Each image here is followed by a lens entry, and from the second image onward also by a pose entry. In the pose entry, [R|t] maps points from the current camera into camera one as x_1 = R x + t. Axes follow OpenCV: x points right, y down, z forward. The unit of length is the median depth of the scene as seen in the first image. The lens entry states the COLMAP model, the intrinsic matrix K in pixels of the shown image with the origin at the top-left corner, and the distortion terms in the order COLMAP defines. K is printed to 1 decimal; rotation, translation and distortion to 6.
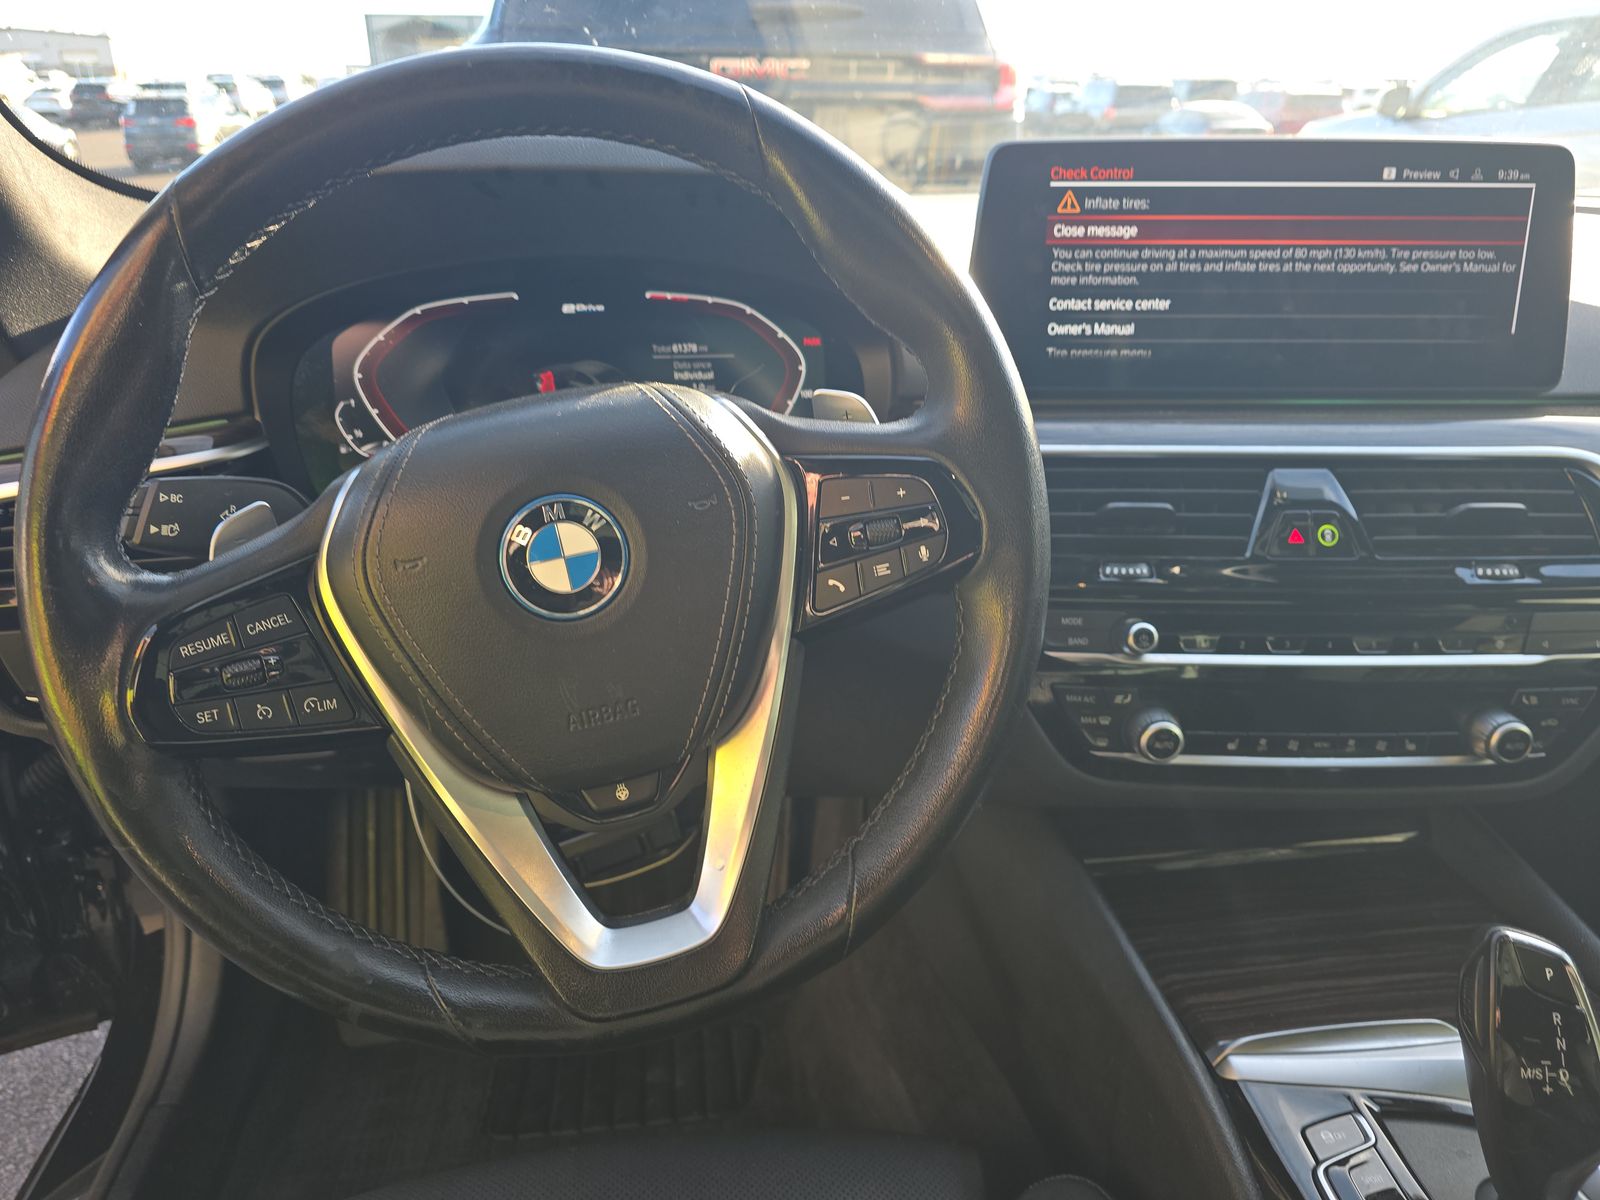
lens RADIAL K [[1026.5, 0, 729.0], [0, 1026.5, 601.1], [0, 0, 1]] dist [0.038986, -0.026649]
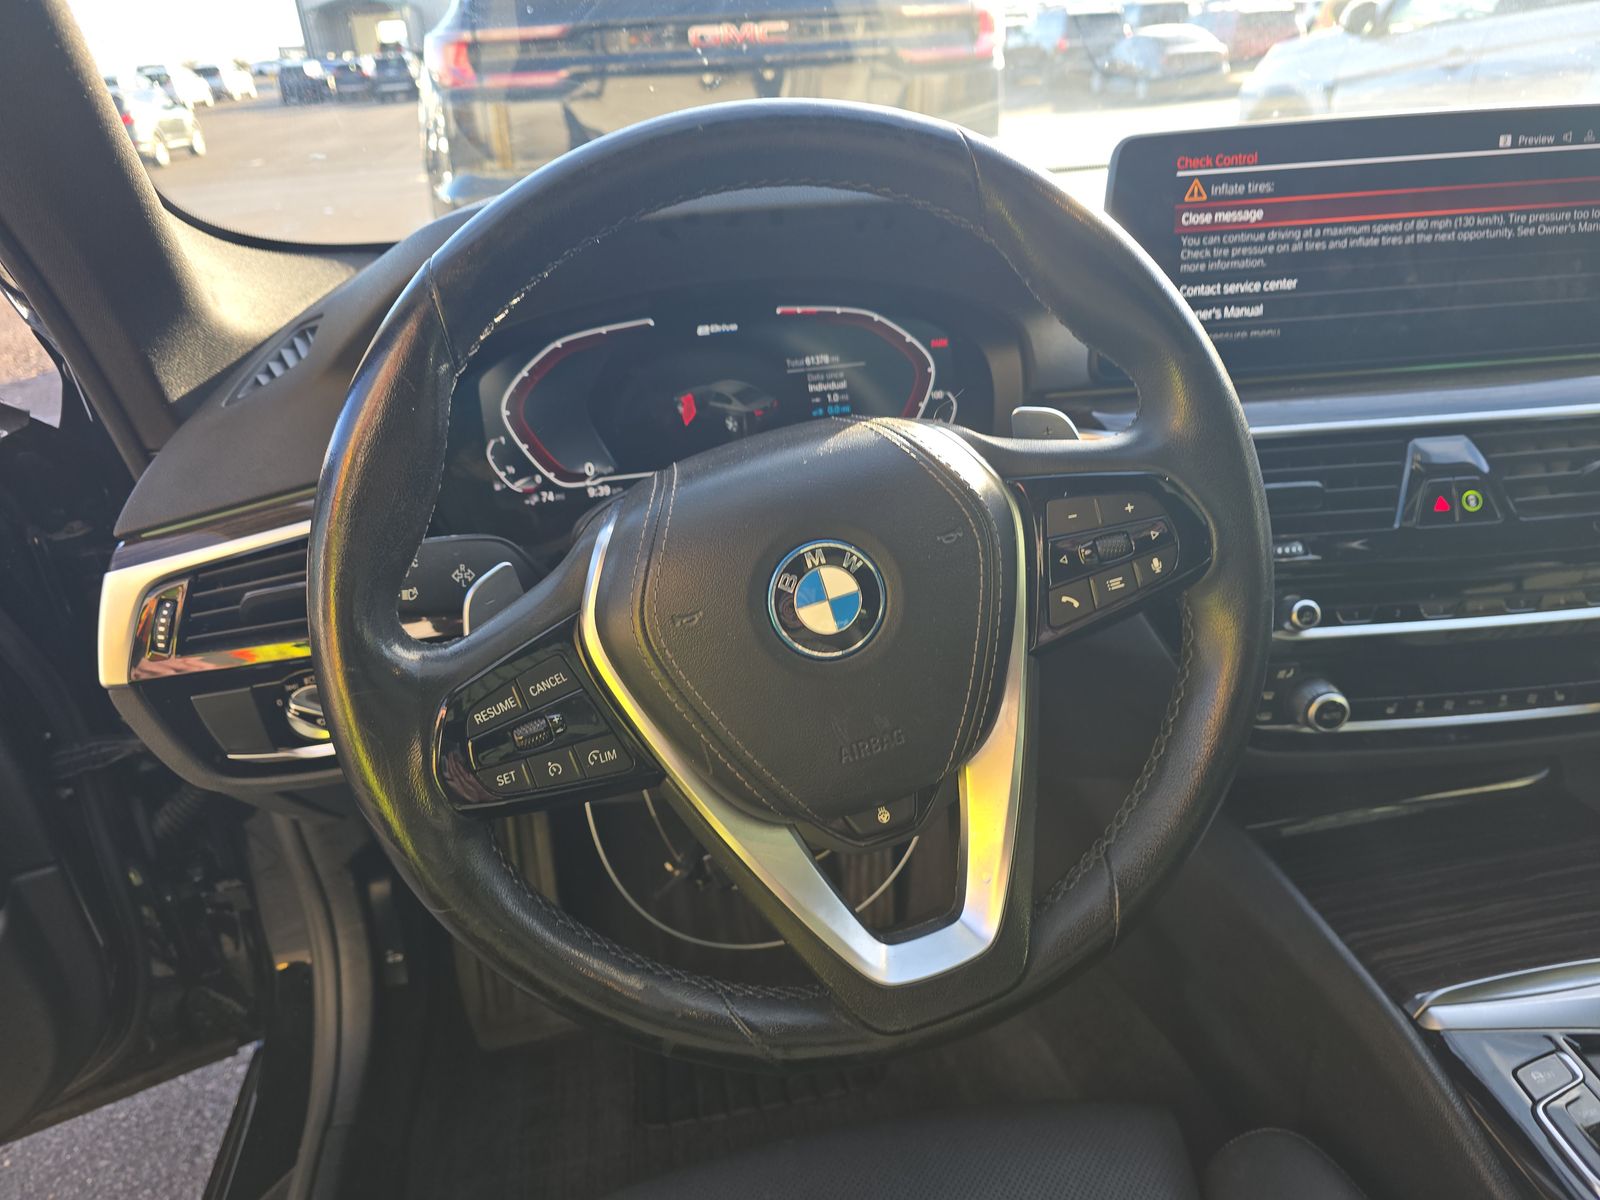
lens RADIAL K [[1026.5, 0, 729.0], [0, 1026.5, 601.1], [0, 0, 1]] dist [0.038986, -0.026649]
pose [[0.996924, -0.077085, 0.014123, -0.175095], [0.076545, 0.996434, 0.035501, -0.054686], [-0.016809, -0.034311, 0.999270, -0.025693]]
